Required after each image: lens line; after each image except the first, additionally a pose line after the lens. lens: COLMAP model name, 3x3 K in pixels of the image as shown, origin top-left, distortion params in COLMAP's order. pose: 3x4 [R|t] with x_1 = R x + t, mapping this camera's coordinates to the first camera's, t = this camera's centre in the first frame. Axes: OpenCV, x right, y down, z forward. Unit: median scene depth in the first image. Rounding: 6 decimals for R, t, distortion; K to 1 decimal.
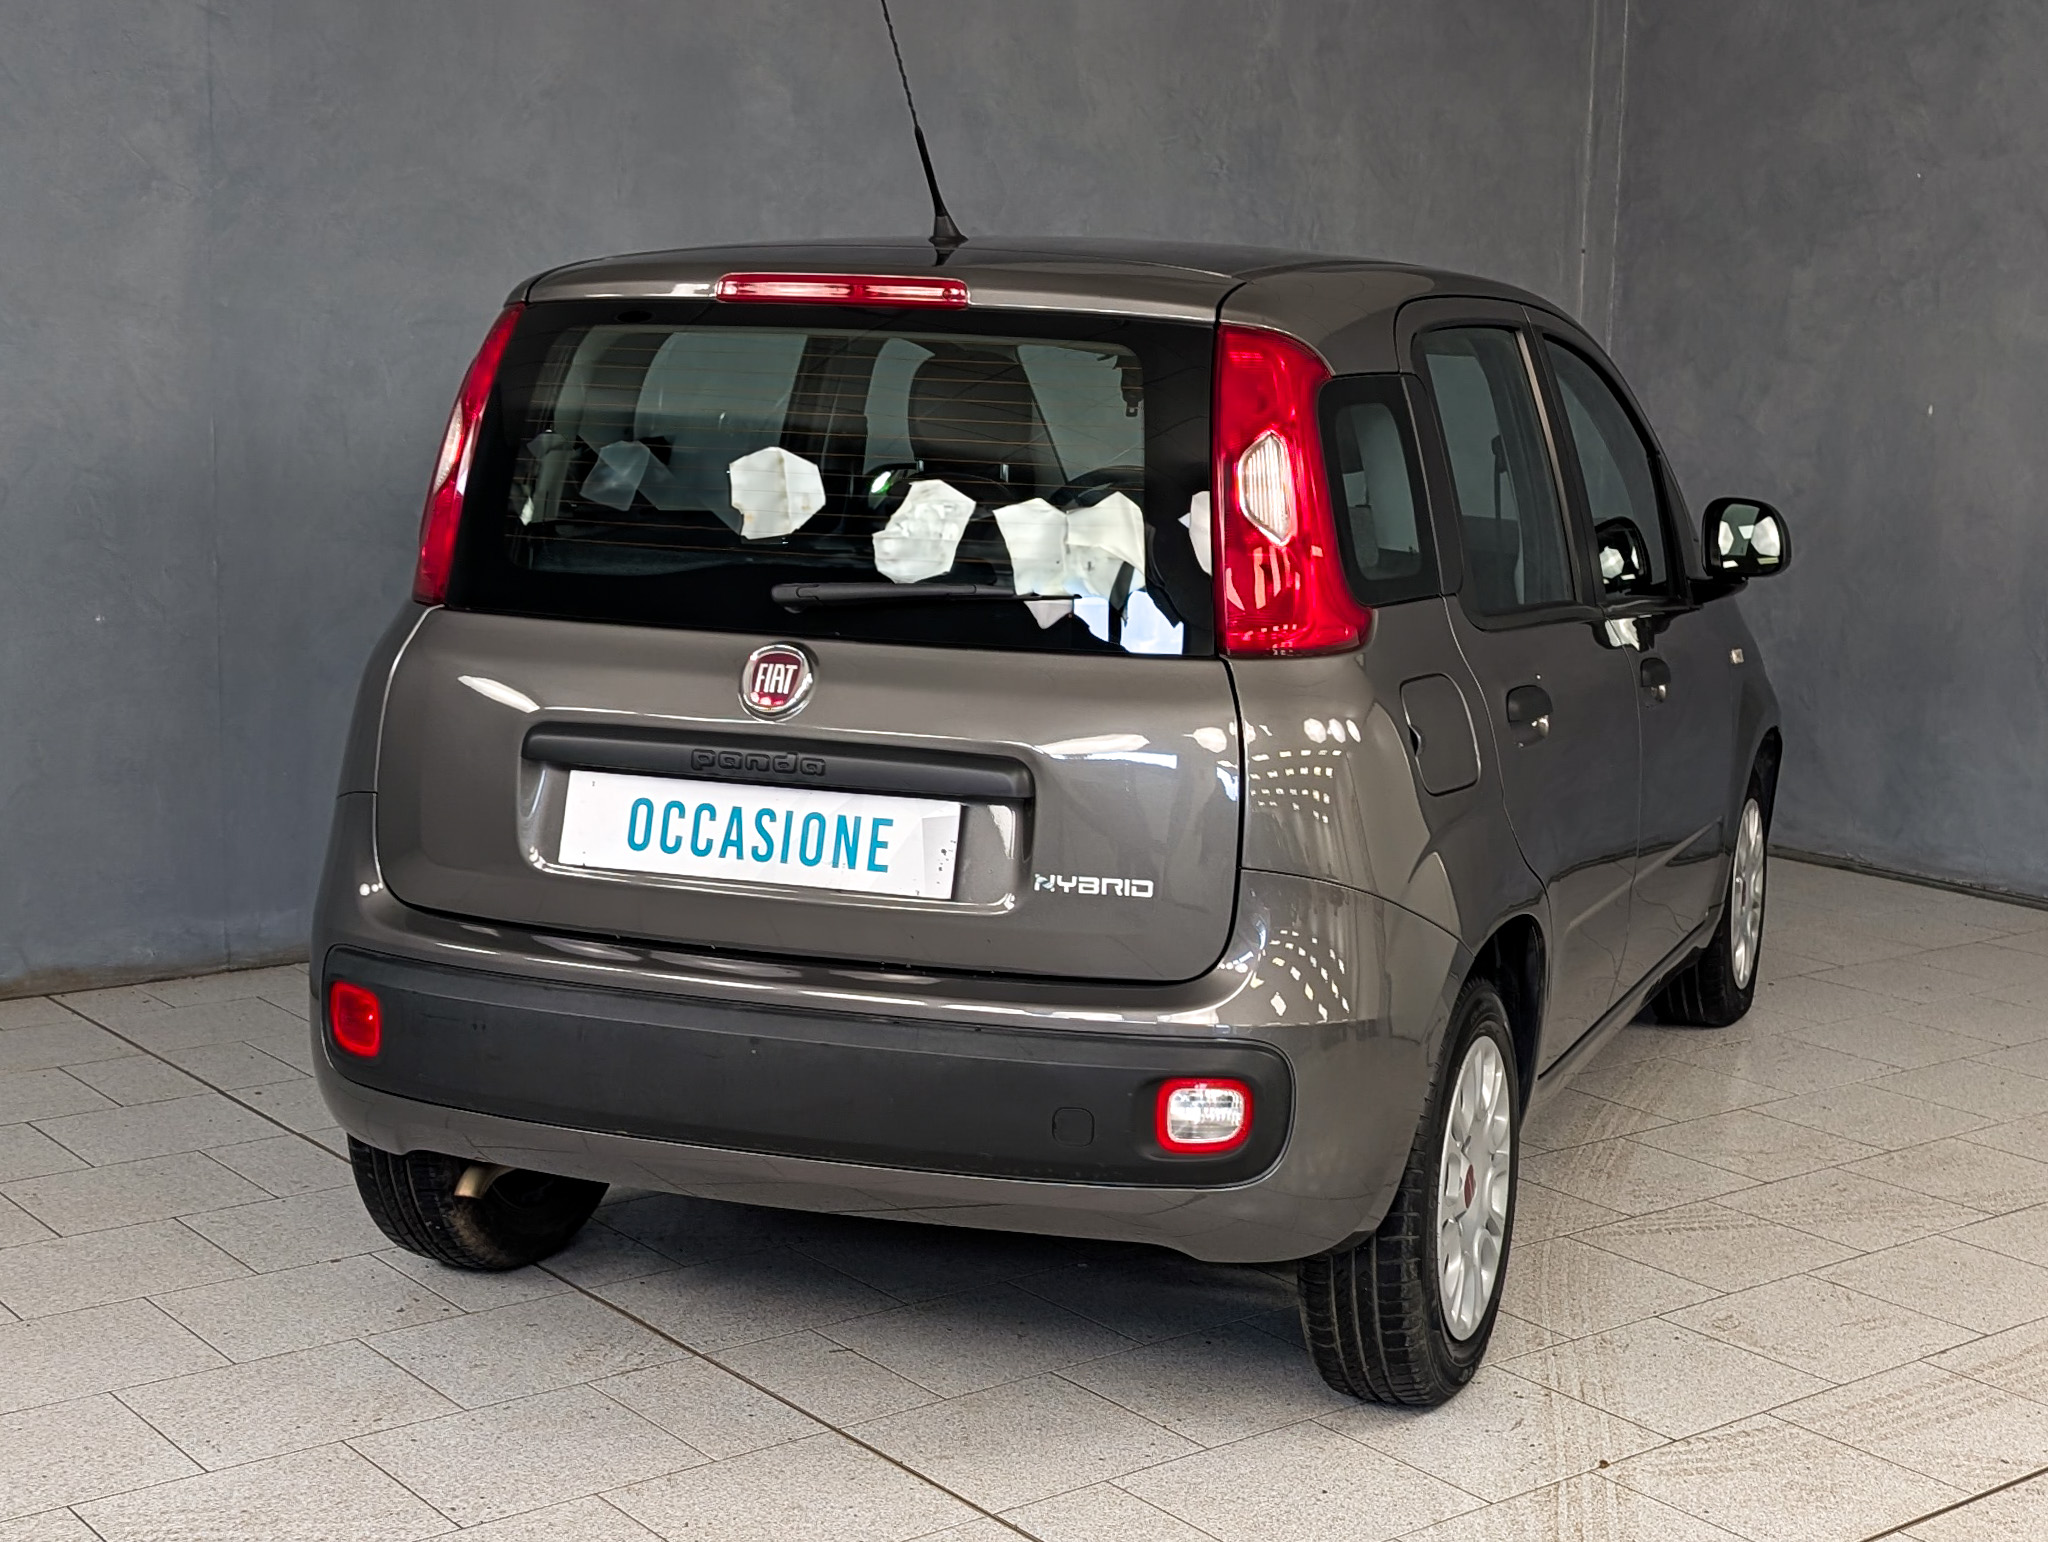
lens RADIAL K [[2716.7, 0, 1025.5], [0, 2716.7, 767.6], [0, 0, 1]] dist [0.144809, -0.421740]
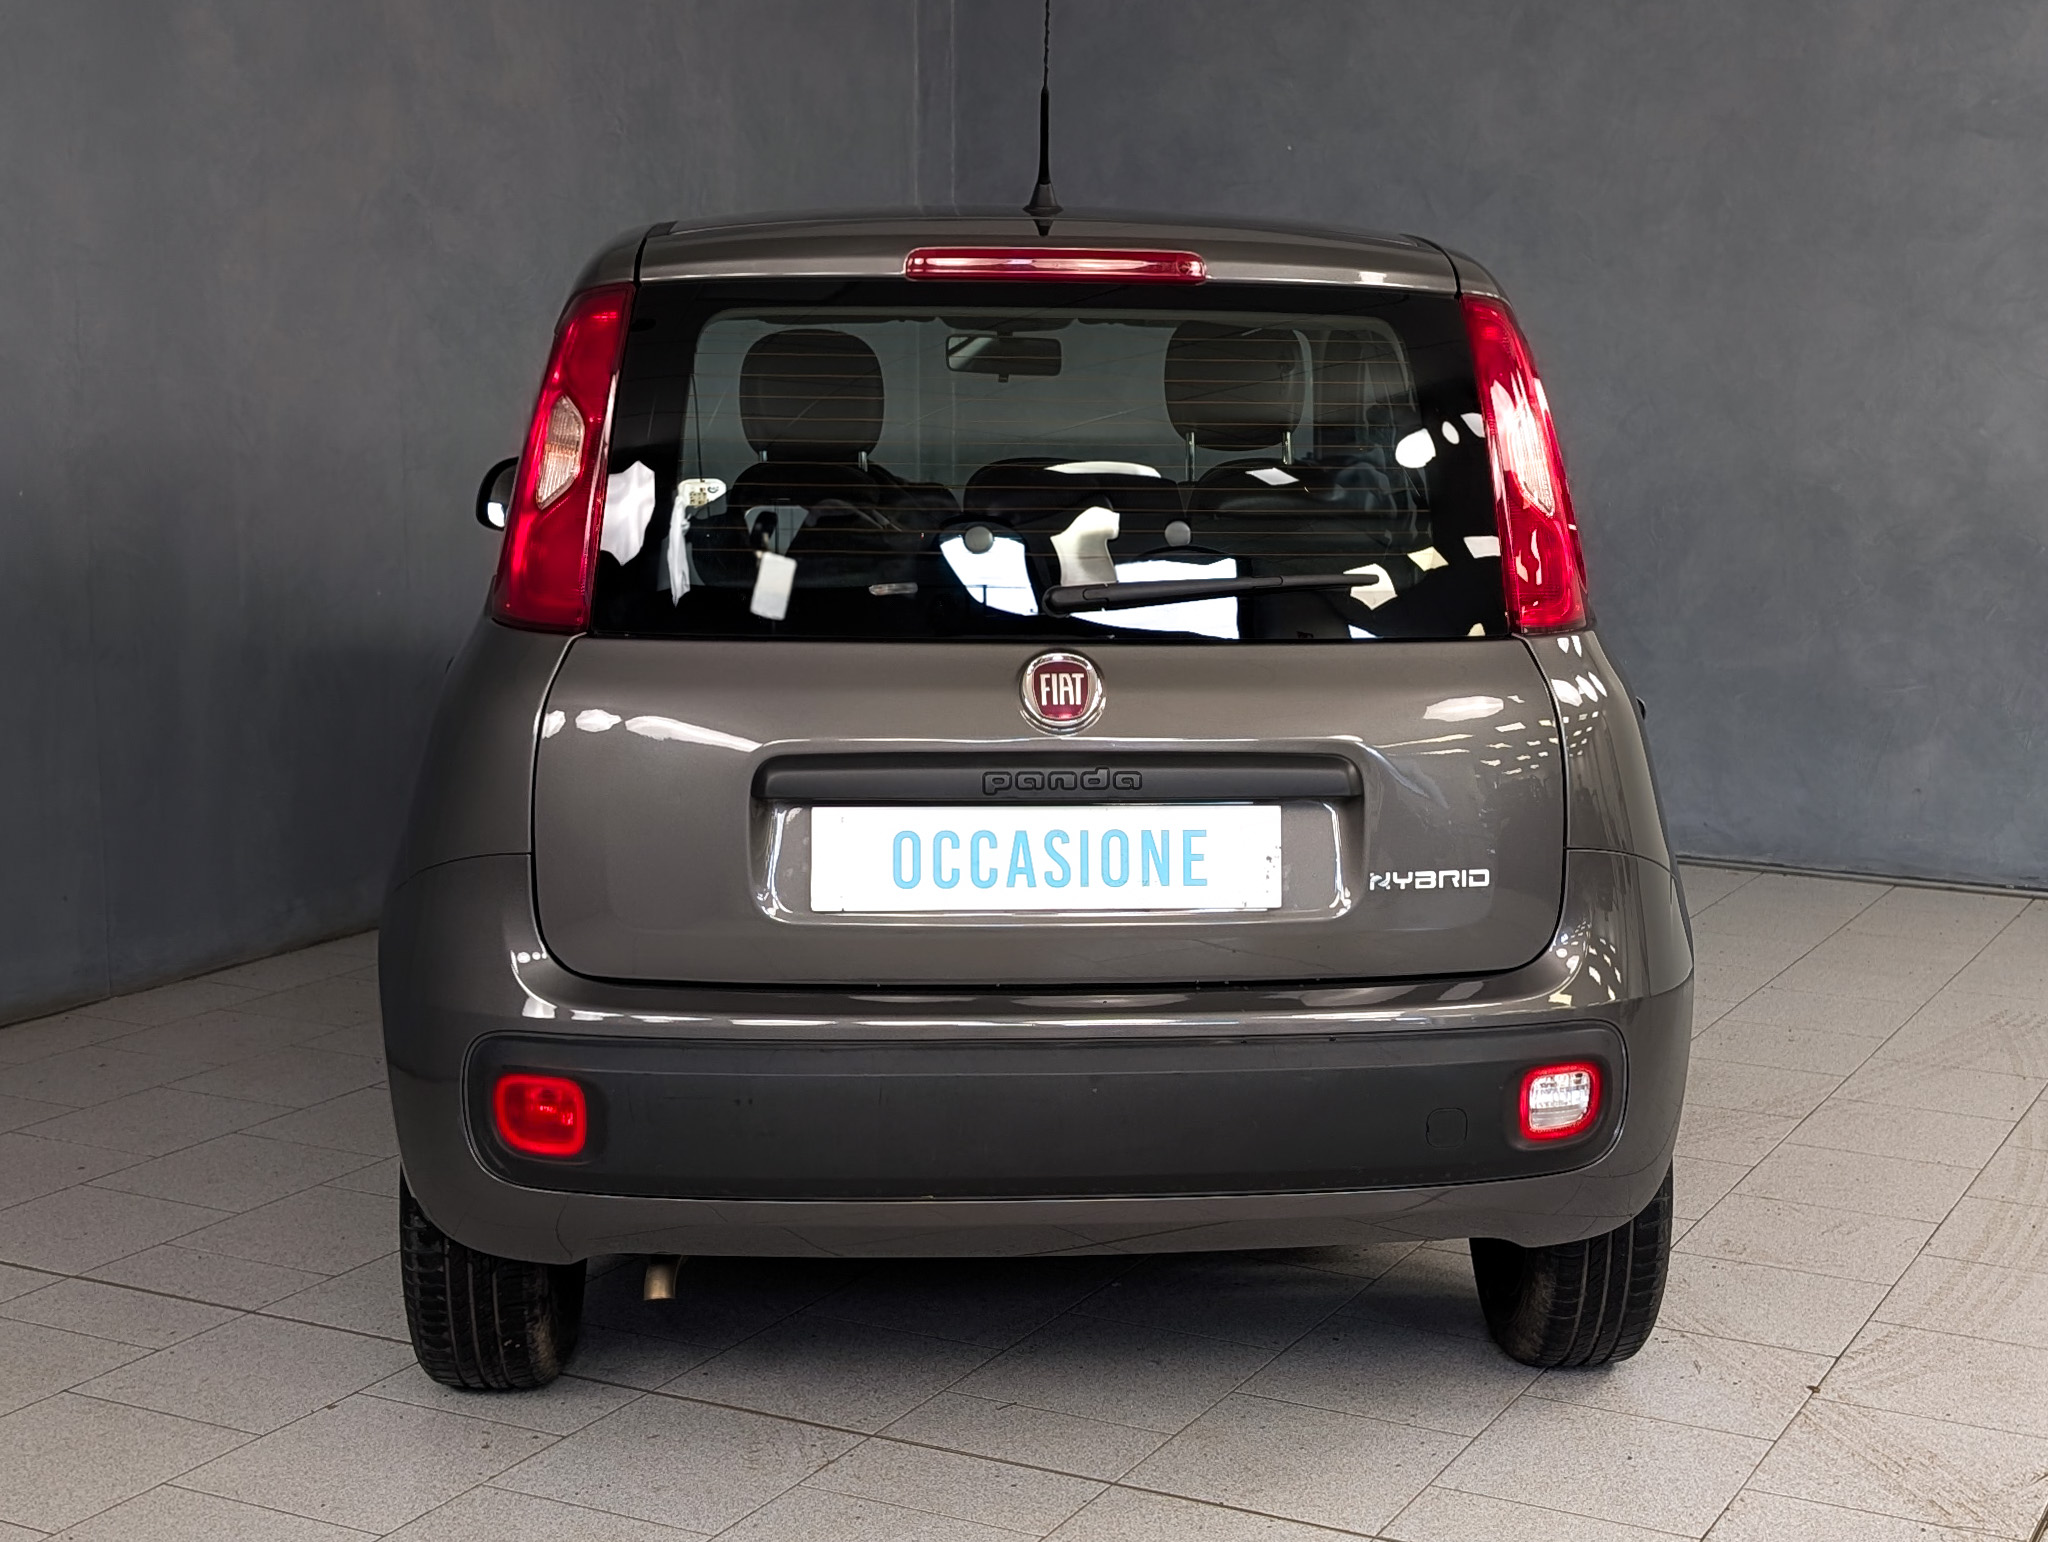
lens RADIAL K [[2800.4, 0, 1023.5], [0, 2800.4, 835.6], [0, 0, 1]] dist [0.254415, -1.096251]
pose [[0.920963, -0.084084, 0.380469, -0.471263], [0.073412, 0.996396, 0.042503, -0.024612], [-0.382672, -0.011213, 0.923816, 0.122346]]
